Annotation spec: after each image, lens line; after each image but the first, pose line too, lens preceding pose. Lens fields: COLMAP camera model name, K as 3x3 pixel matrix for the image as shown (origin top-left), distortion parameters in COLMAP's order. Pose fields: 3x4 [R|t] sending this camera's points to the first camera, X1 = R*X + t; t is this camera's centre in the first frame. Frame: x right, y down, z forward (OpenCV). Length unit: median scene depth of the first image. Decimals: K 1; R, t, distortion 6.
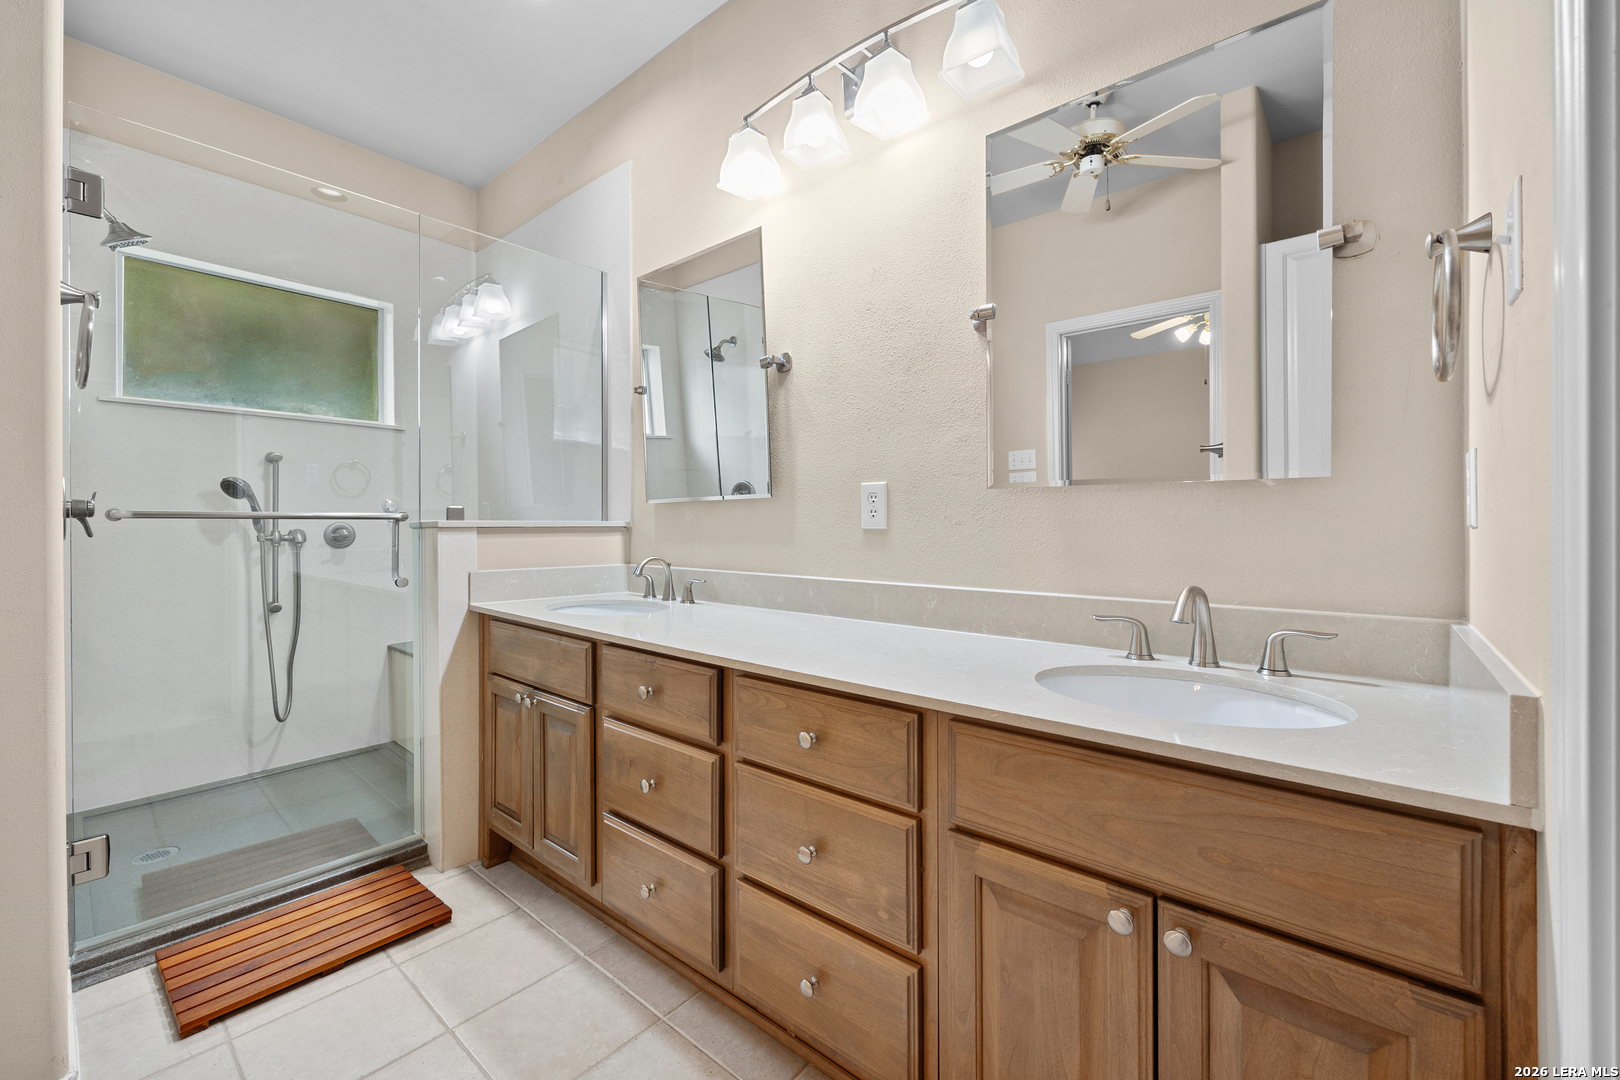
lens RADIAL K [[652.5, 0, 818.4], [0, 652.5, 530.1], [0, 0, 1]] dist [0.000712, -0.000982]
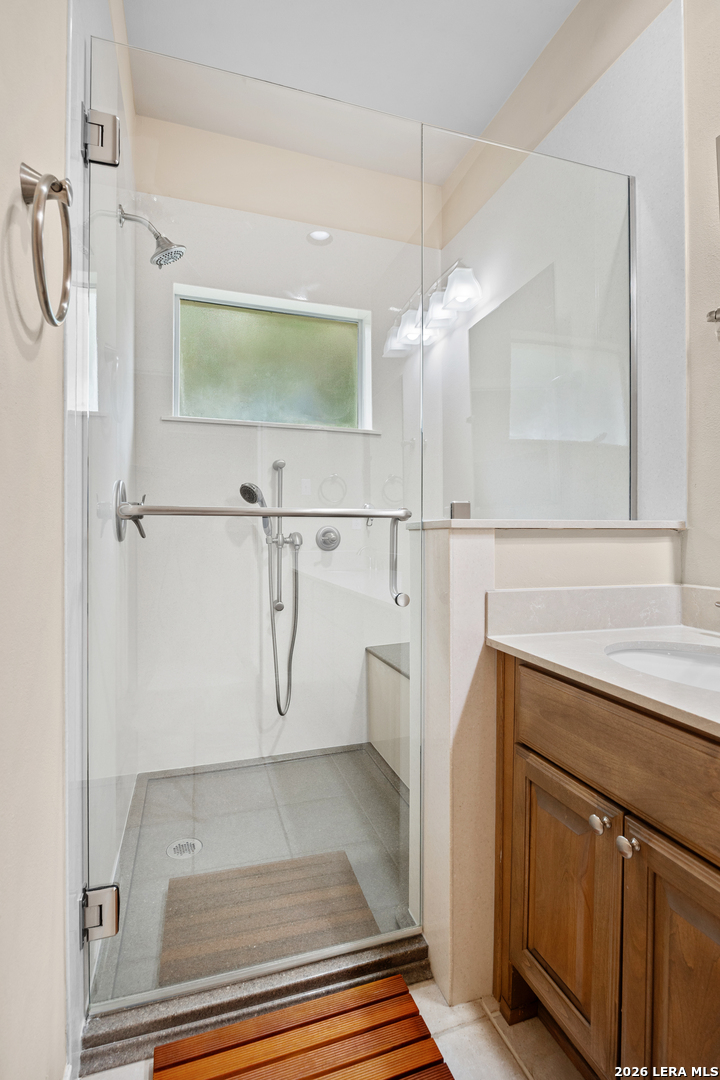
lens RADIAL K [[522.1, 0, 358.7], [0, 522.1, 539.3], [0, 0, 1]] dist [0.002685, 0.000568]
pose [[0.849691, 0.008858, -0.527206, -0.290034], [-0.006364, 0.999958, 0.006545, 0.004165], [0.527242, -0.002206, 0.849712, 0.364831]]
